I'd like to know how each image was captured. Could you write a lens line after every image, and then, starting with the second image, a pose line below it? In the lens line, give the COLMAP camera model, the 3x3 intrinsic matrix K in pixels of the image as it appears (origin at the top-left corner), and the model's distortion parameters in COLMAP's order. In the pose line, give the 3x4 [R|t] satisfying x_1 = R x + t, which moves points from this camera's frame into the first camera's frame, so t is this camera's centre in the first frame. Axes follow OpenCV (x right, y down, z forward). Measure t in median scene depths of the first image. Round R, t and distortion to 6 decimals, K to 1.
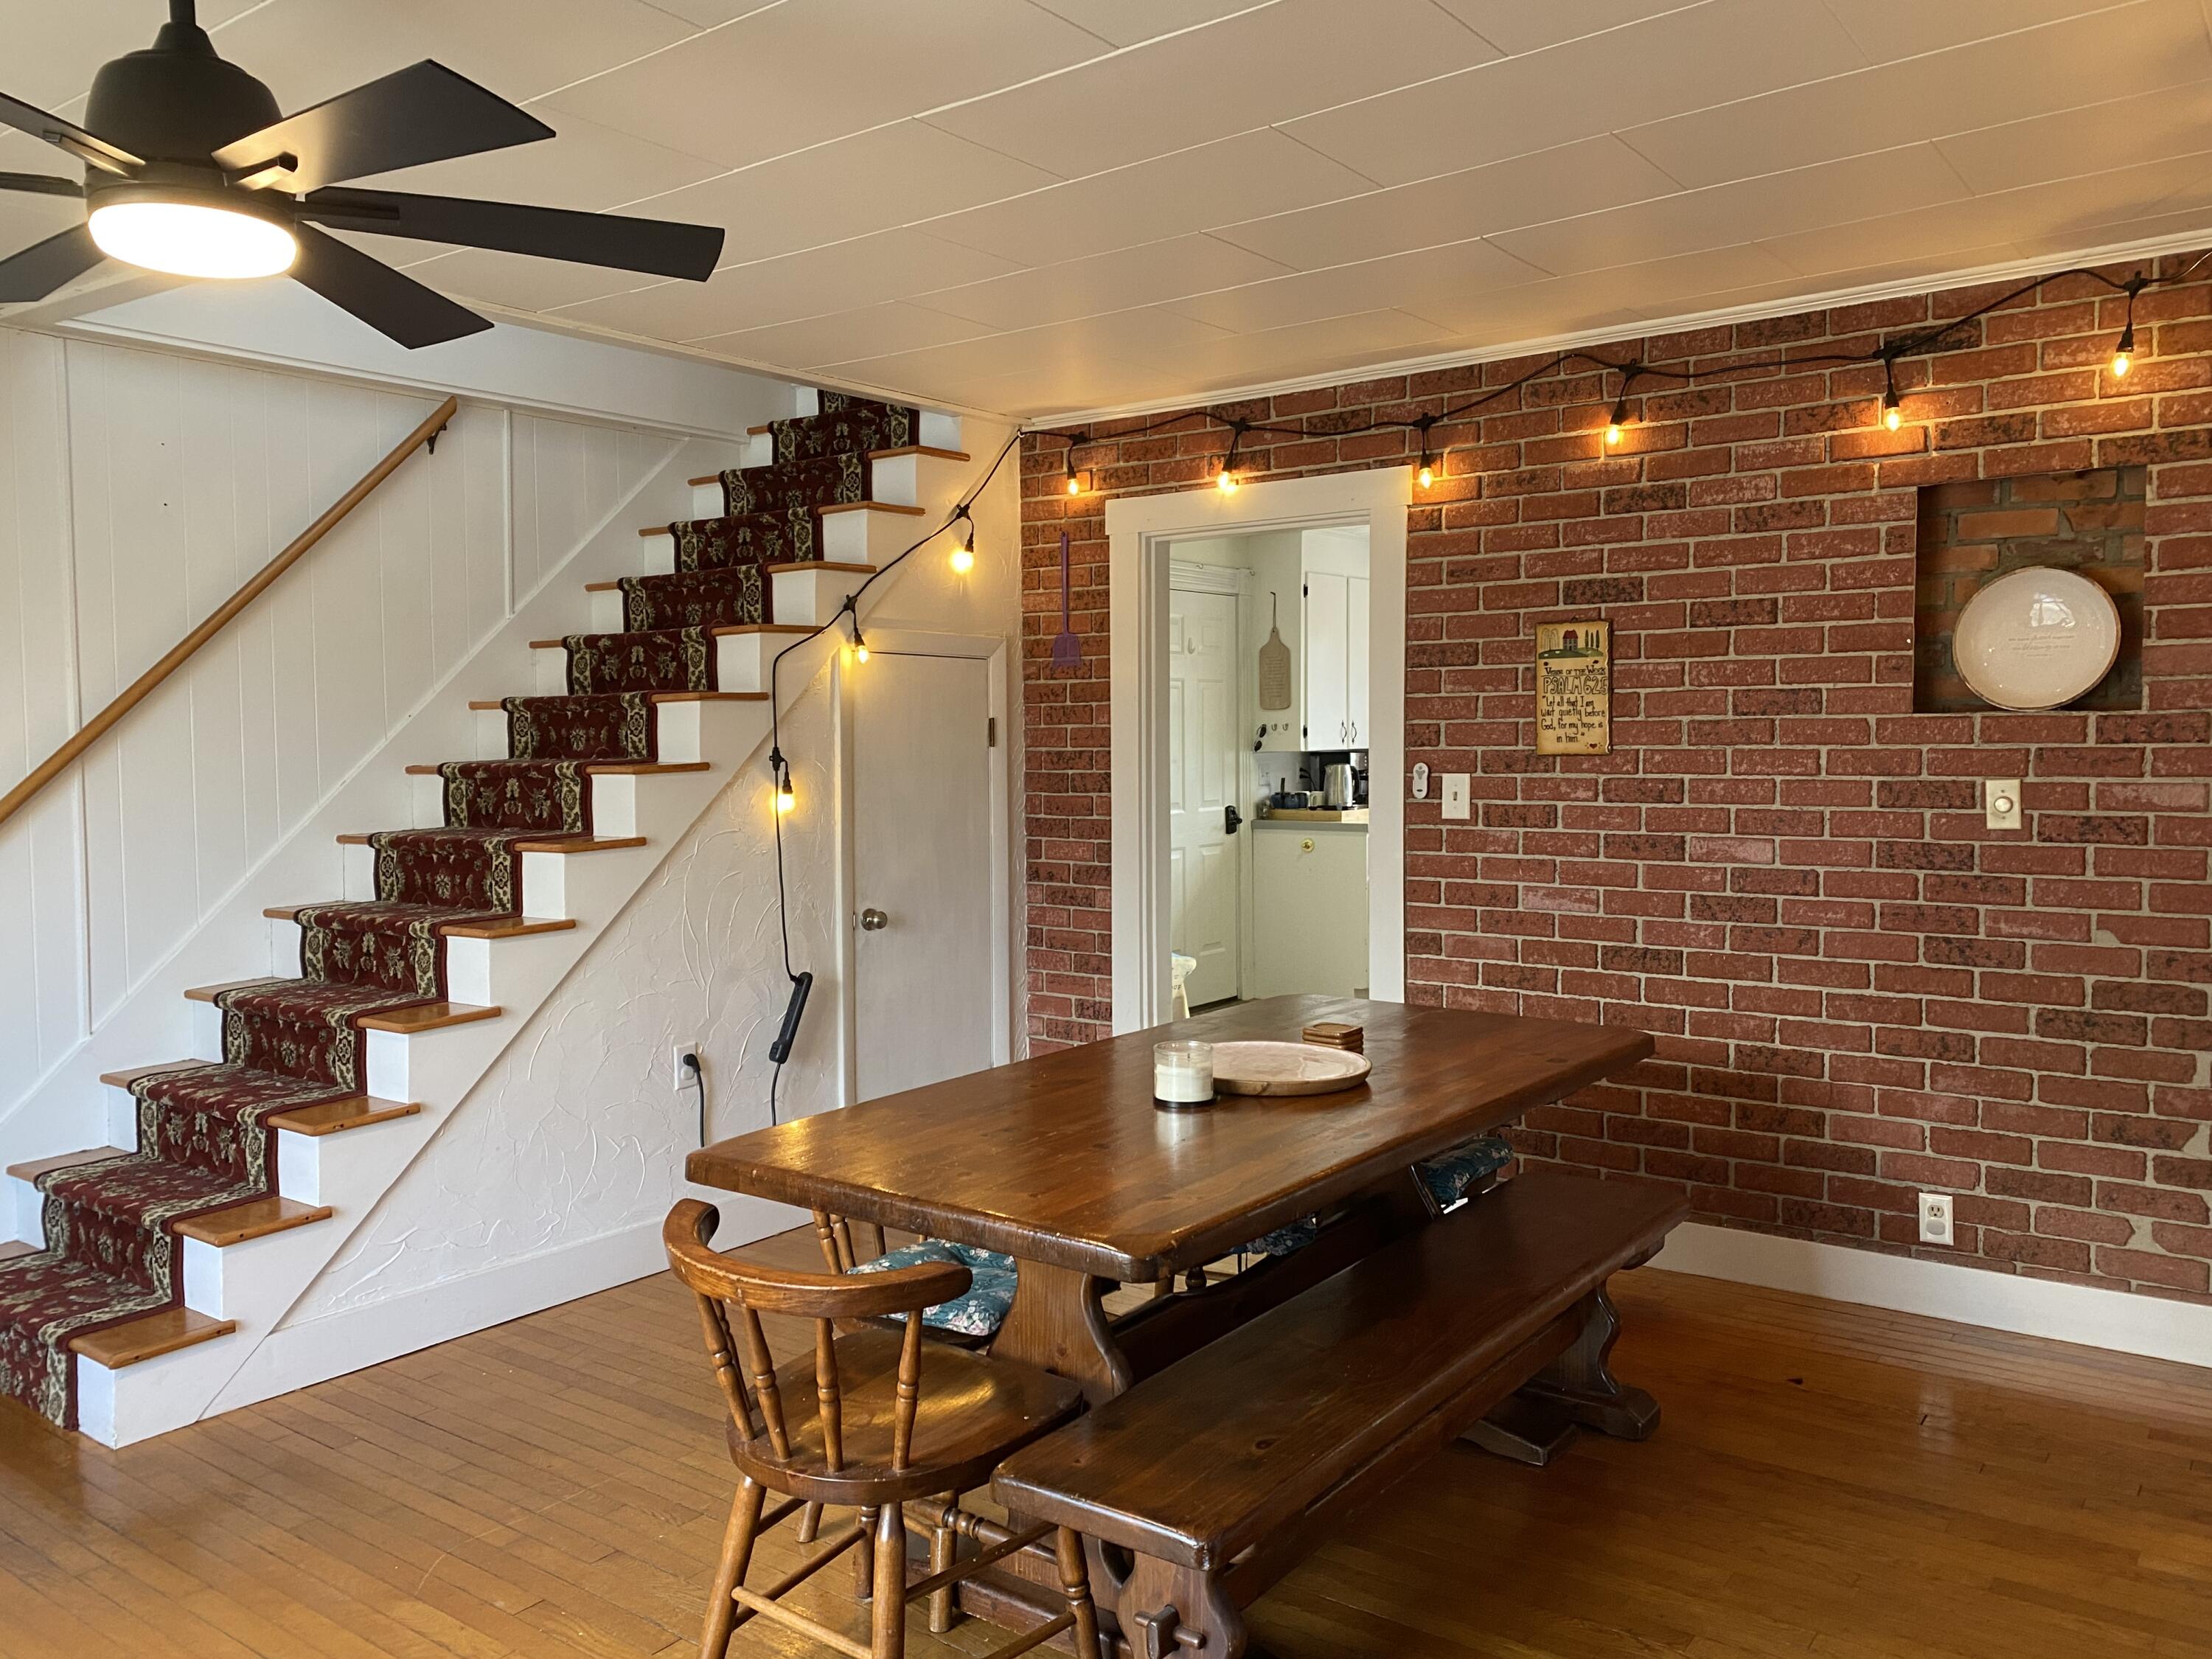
lens RADIAL K [[1666.3, 0, 1106.0], [0, 1666.3, 829.5], [0, 0, 1]] dist [0.002620, 0.000910]
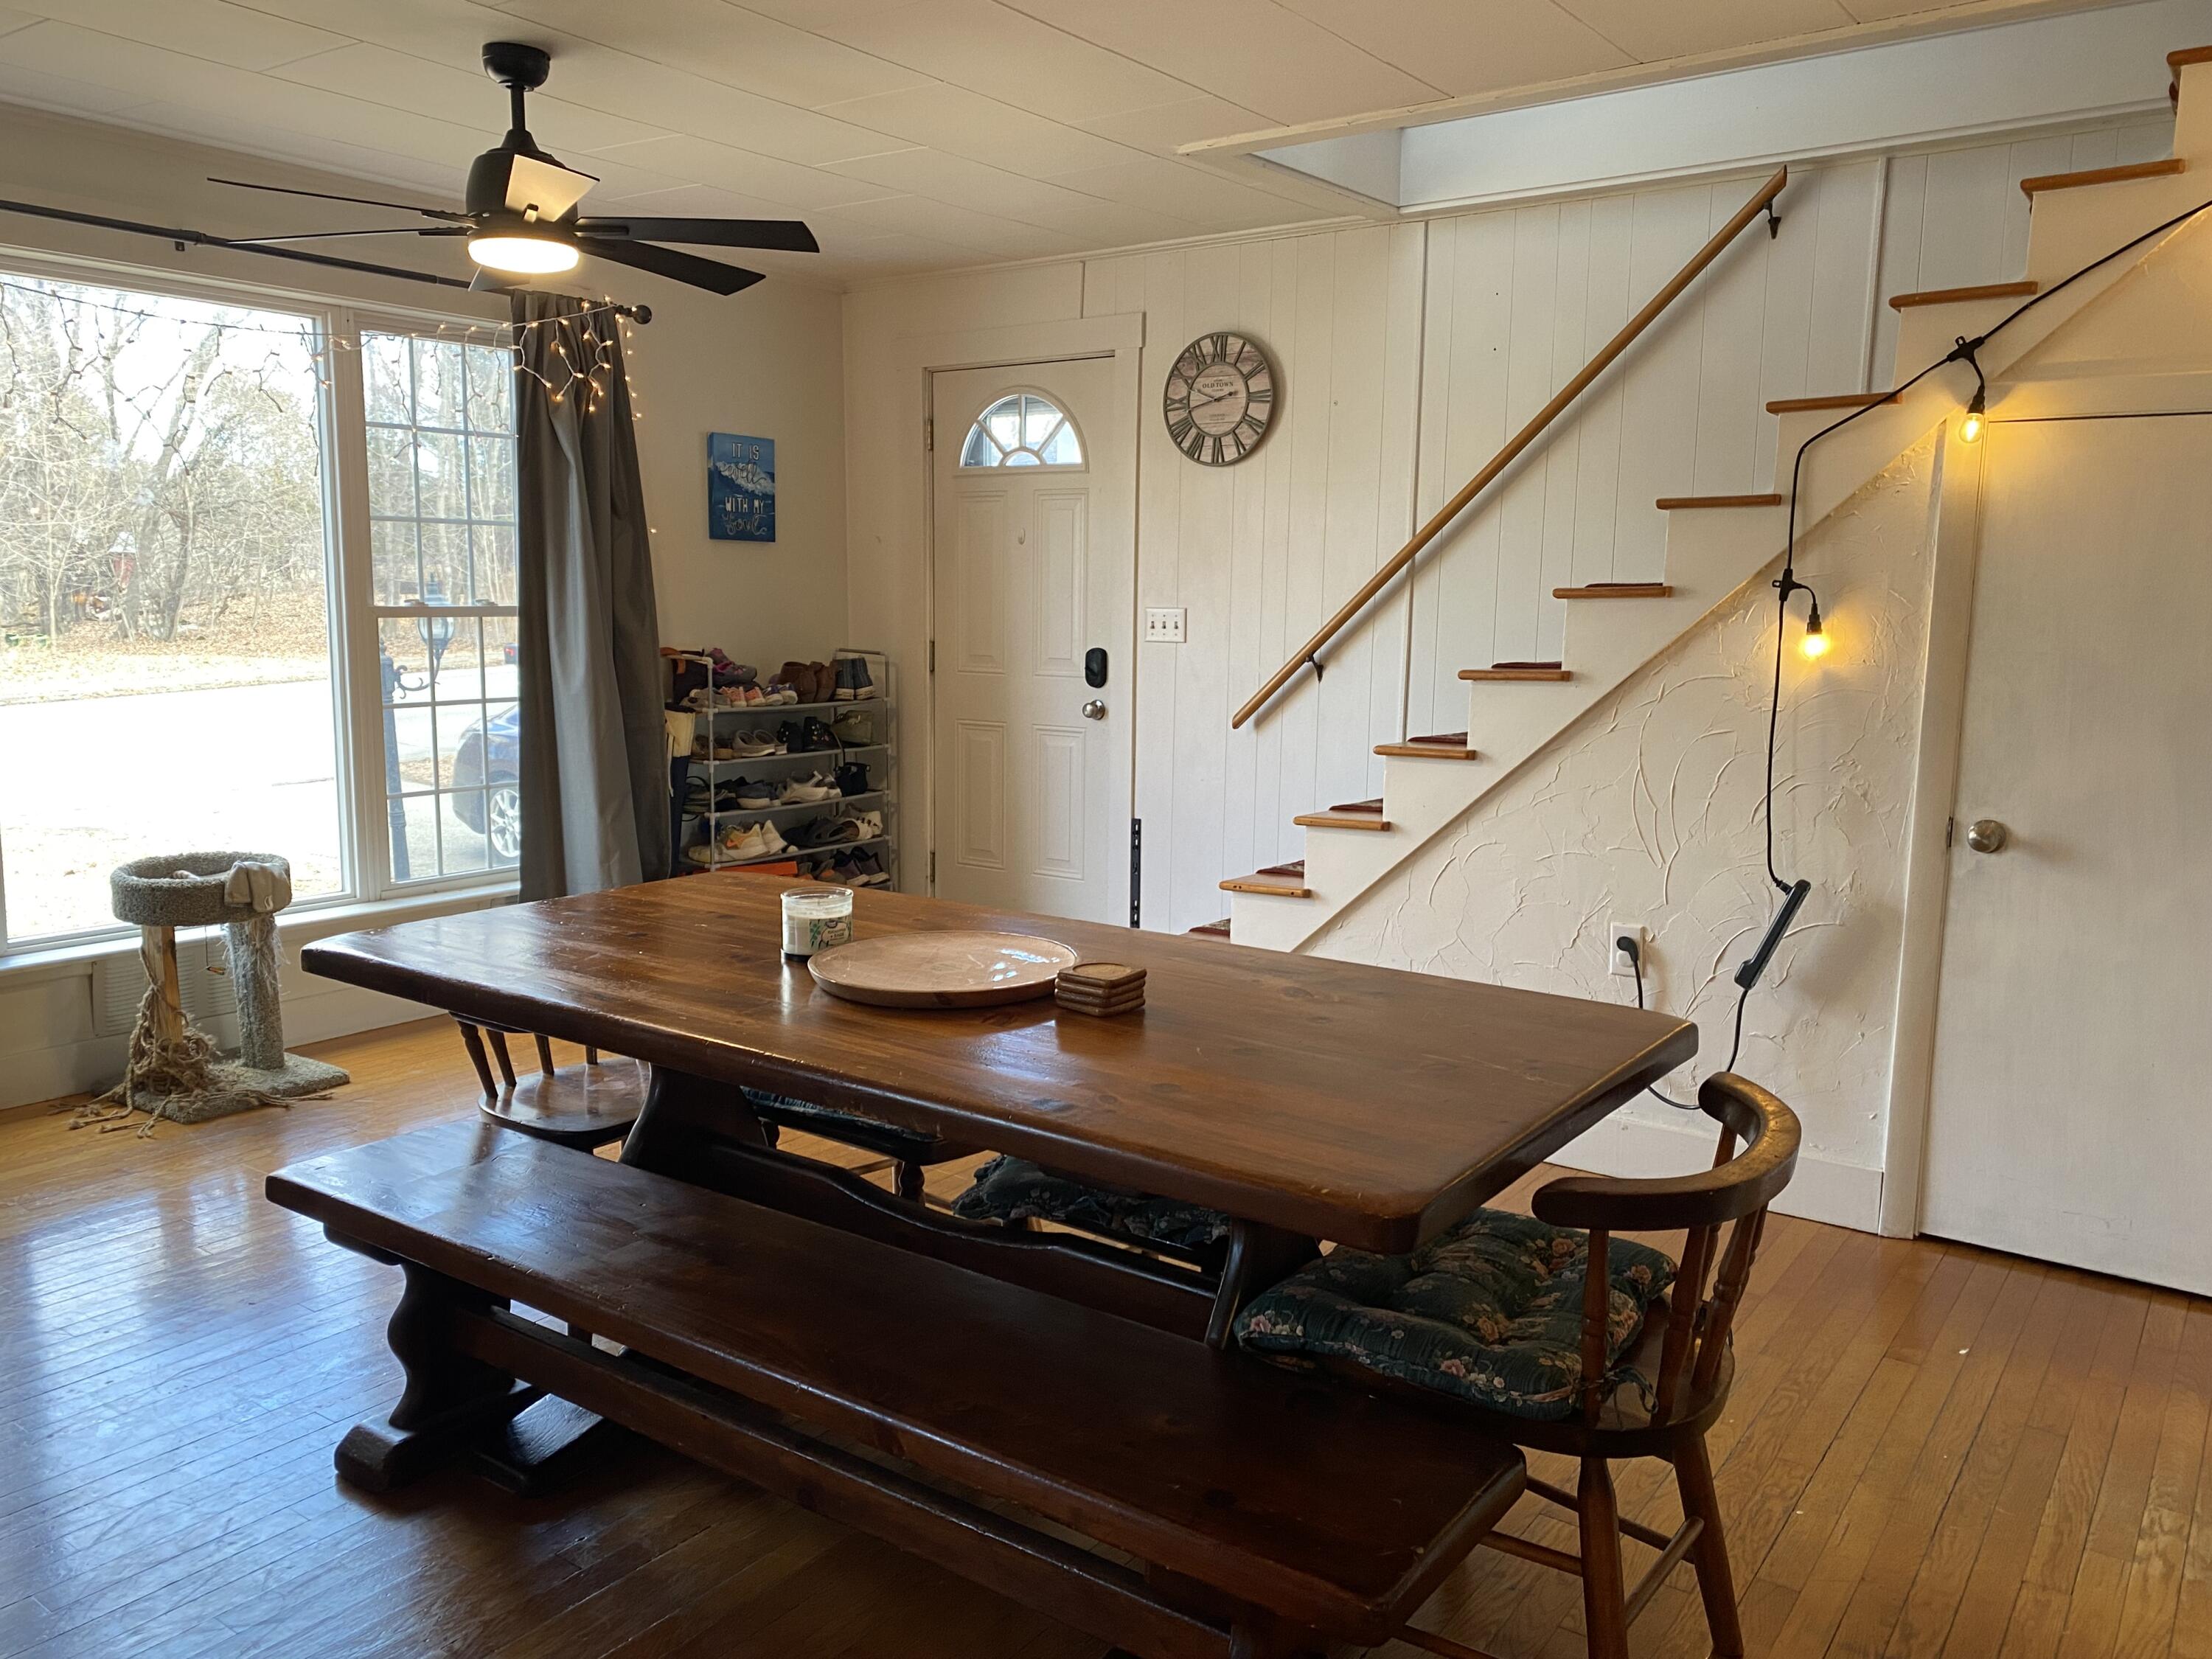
lens RADIAL K [[1666.3, 0, 1106.0], [0, 1666.3, 829.5], [0, 0, 1]] dist [0.002620, 0.000910]
pose [[0.012167, 0.147397, -0.989003, 0.537617], [-0.070036, 0.986772, 0.146203, -0.021757], [0.997470, 0.067487, 0.022329, 0.676646]]
